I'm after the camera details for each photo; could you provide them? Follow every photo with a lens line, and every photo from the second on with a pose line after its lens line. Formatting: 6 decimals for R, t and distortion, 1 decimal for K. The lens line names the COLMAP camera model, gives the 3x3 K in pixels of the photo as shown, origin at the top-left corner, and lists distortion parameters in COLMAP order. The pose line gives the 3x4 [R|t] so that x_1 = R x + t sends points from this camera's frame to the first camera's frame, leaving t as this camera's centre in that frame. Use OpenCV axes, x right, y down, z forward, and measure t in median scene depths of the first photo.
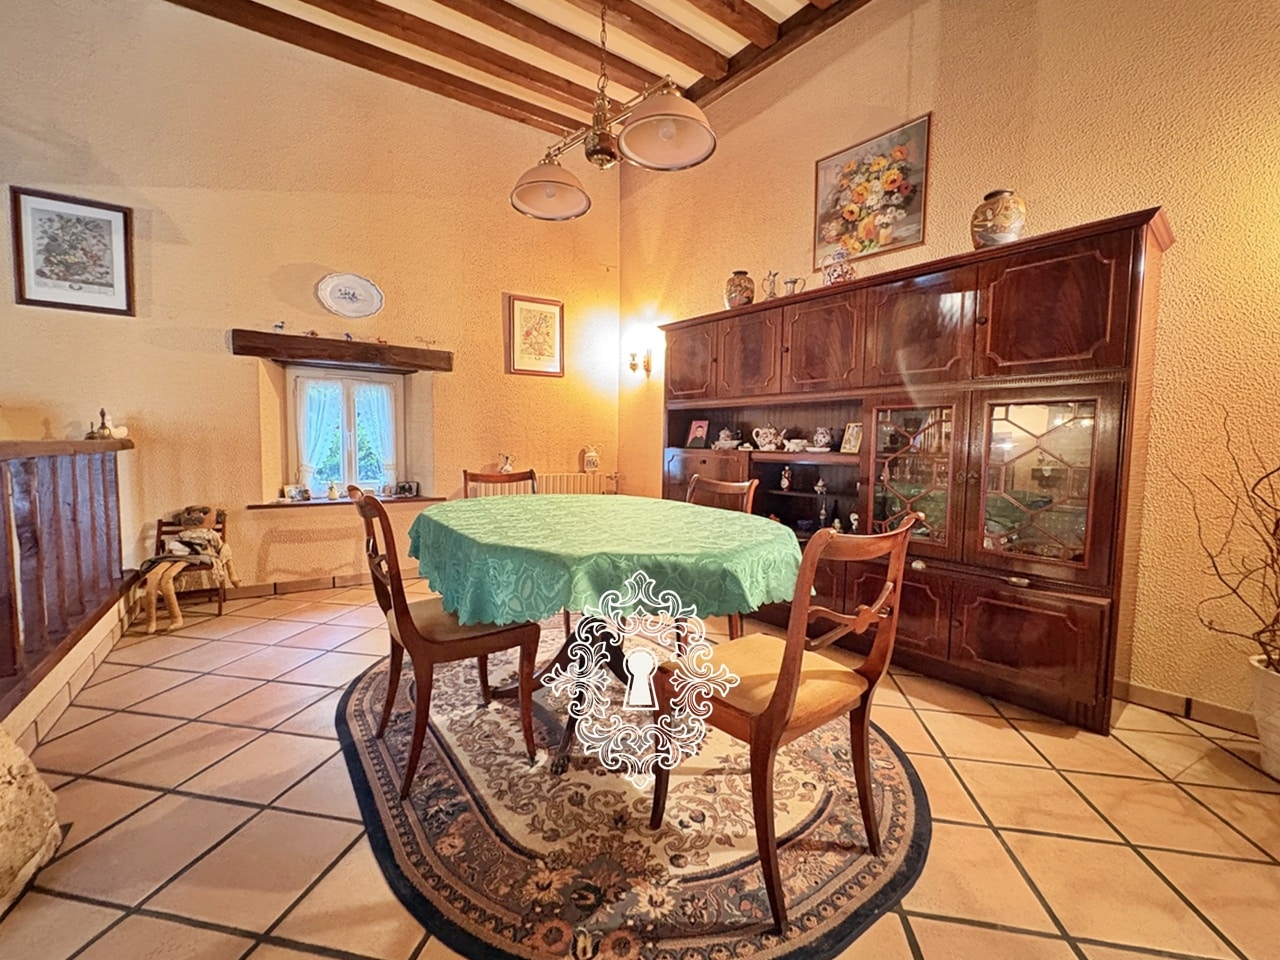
lens RADIAL K [[523.1, 0, 636.6], [0, 523.1, 477.5], [0, 0, 1]] dist [-0.001708, -0.000154]
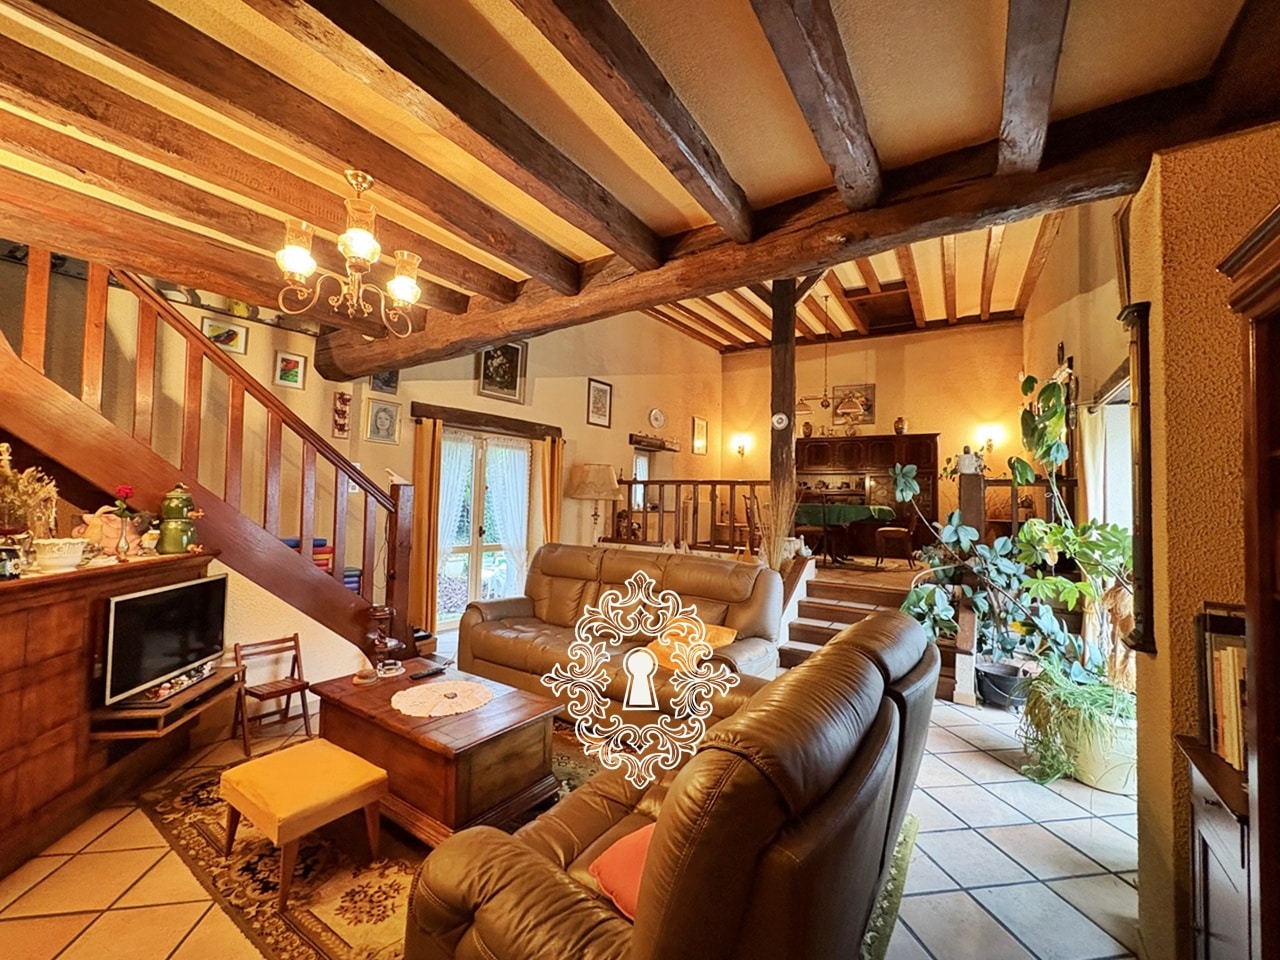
lens RADIAL K [[523.1, 0, 641.8], [0, 523.1, 477.6], [0, 0, 1]] dist [-0.001708, -0.000154]
pose [[0.933969, 0.029195, 0.356159, -1.723497], [0.005387, 0.995394, -0.095721, 0.144505], [-0.357313, 0.091319, 0.929510, -1.278480]]
